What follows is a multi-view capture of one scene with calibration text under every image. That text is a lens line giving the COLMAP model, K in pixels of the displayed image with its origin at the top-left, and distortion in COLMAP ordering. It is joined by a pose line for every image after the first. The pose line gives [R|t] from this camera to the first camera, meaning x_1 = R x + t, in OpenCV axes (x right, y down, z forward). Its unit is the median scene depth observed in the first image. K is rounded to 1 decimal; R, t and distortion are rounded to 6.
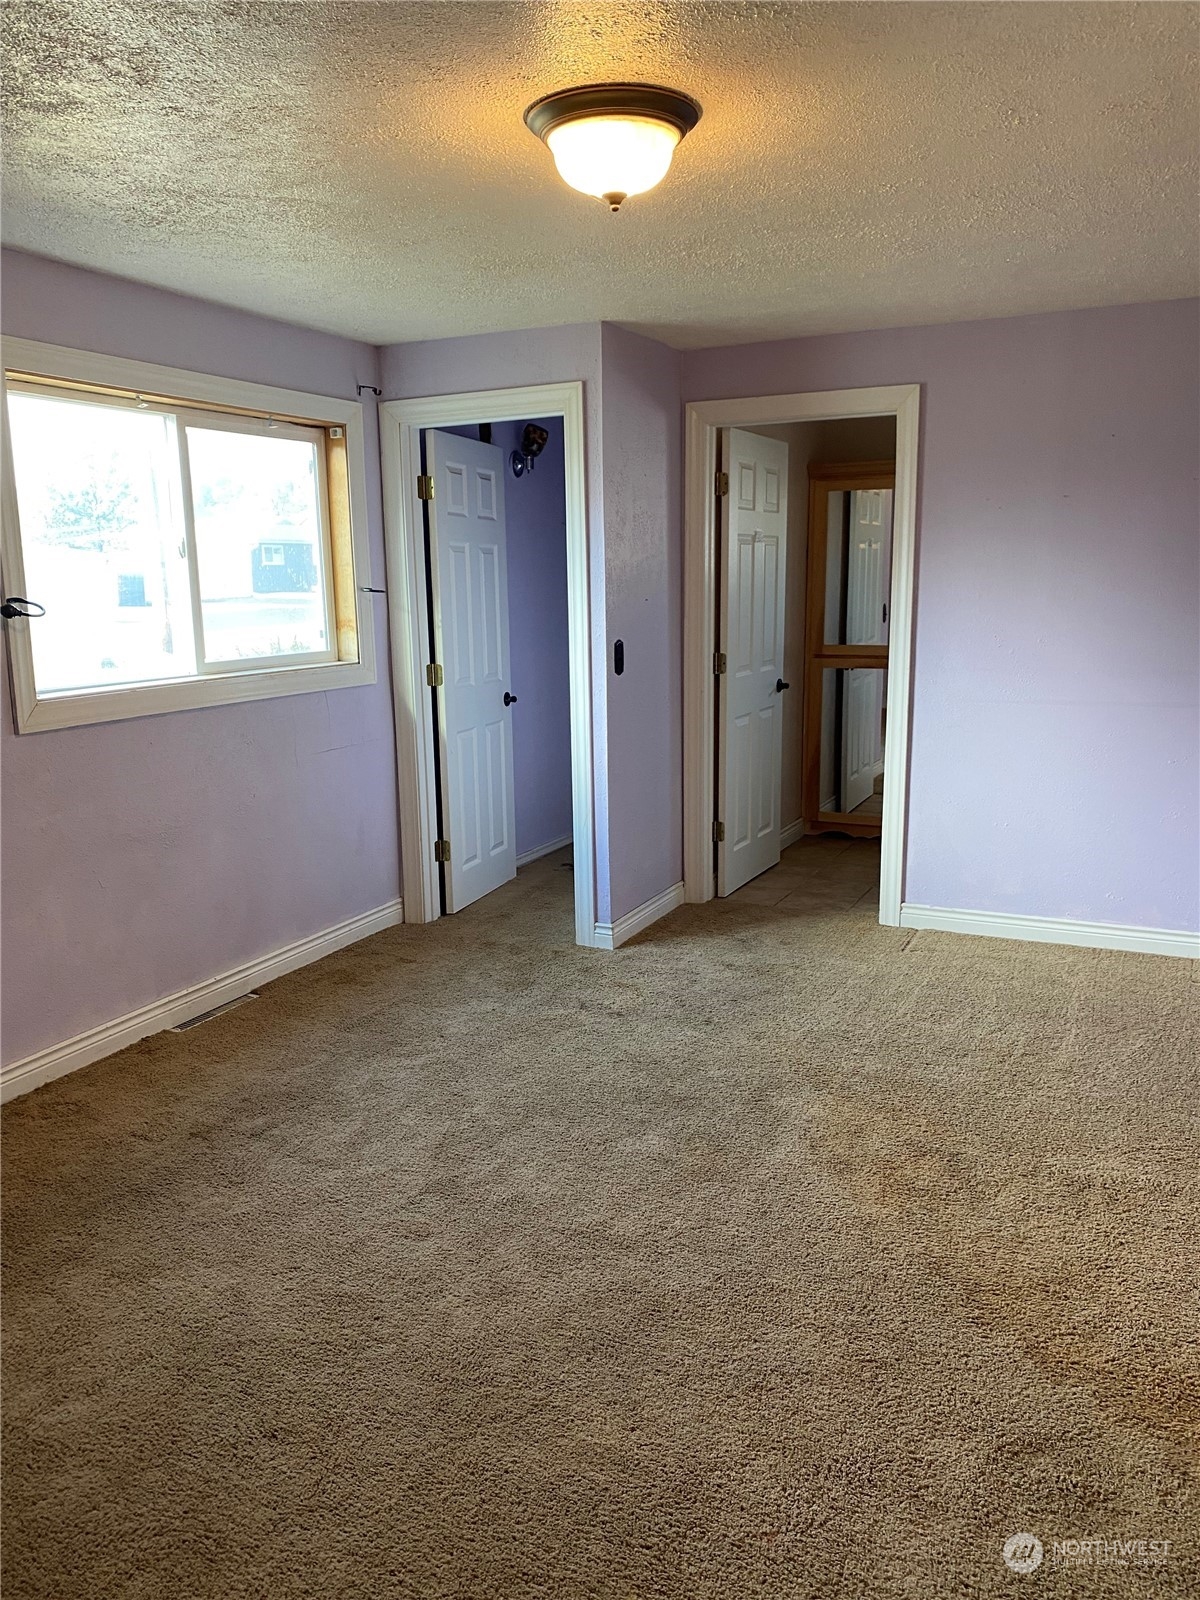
lens RADIAL K [[1209.1, 0, 599.5], [0, 1209.1, 810.4], [0, 0, 1]] dist [0.053373, -0.078043]
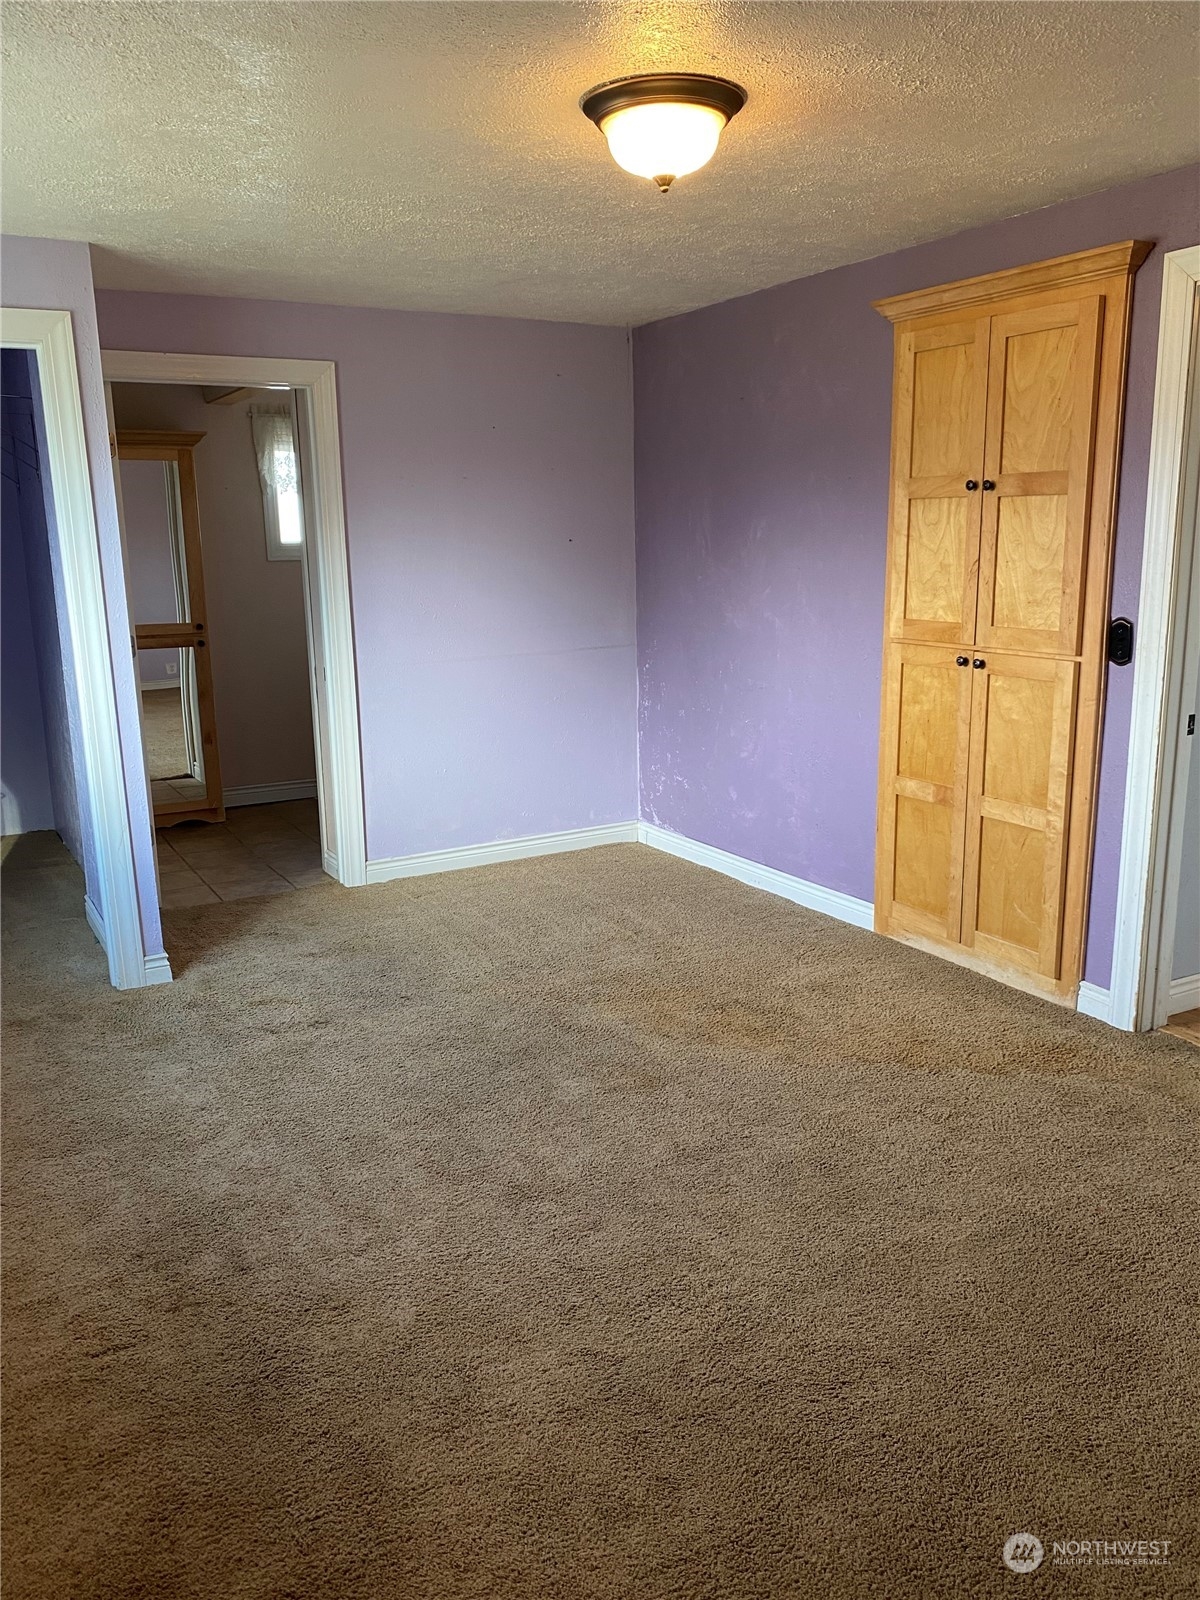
lens RADIAL K [[1209.1, 0, 594.8], [0, 1209.1, 788.6], [0, 0, 1]] dist [0.053373, -0.078043]
pose [[0.590209, -0.171634, 0.788793, -0.599724], [0.176097, 0.980978, 0.081689, -0.048054], [-0.787809, 0.090690, 0.609206, 0.274903]]
